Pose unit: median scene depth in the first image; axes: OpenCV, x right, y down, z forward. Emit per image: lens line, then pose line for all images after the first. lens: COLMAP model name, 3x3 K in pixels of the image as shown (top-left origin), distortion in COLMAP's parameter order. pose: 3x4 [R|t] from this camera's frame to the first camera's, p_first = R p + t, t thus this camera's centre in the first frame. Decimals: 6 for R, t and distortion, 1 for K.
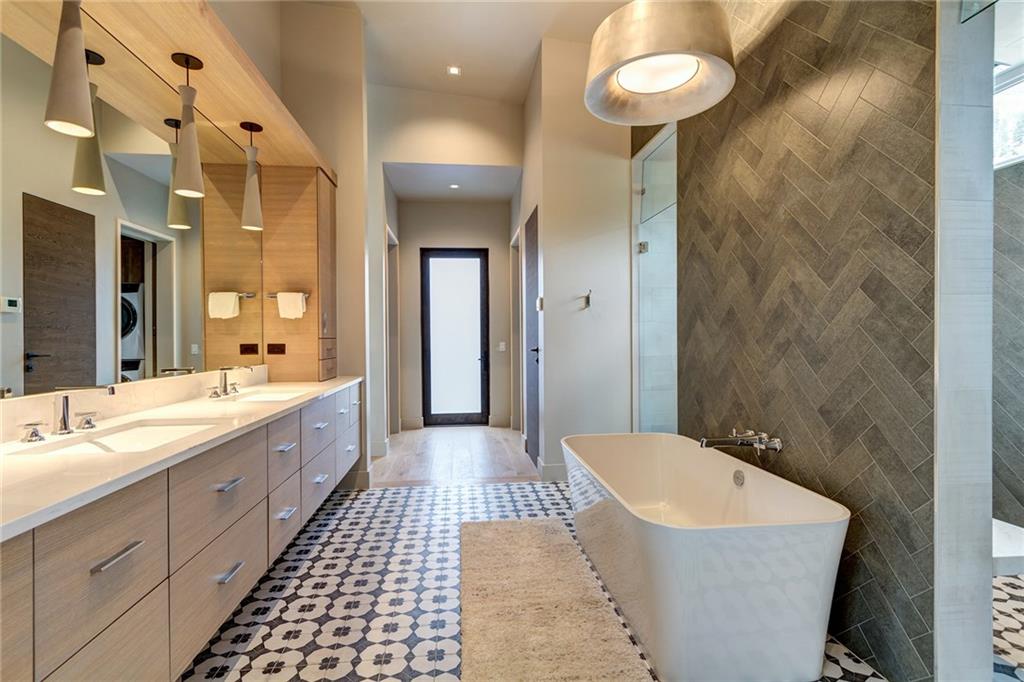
lens RADIAL K [[472.6, 0, 509.2], [0, 472.6, 341.6], [0, 0, 1]] dist [0.008853, -0.001932]
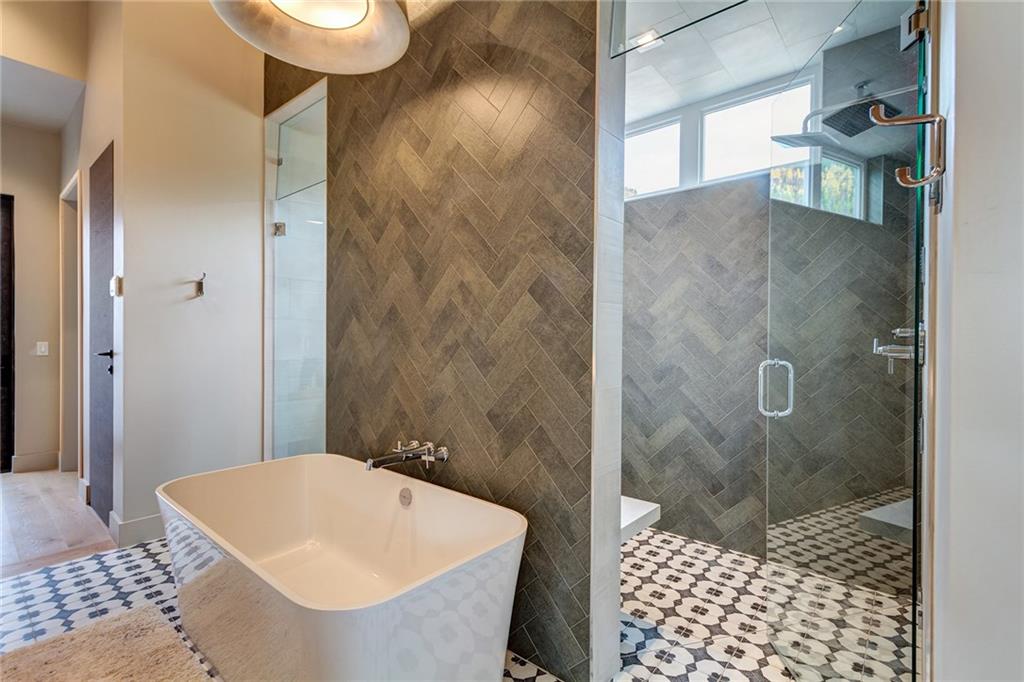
lens RADIAL K [[472.6, 0, 507.7], [0, 472.6, 341.8], [0, 0, 1]] dist [0.008853, -0.001932]
pose [[0.728590, 0.007141, 0.684913, 0.013561], [-0.006289, 0.999973, -0.003736, -0.001406], [-0.684921, -0.001586, 0.728615, 0.219851]]
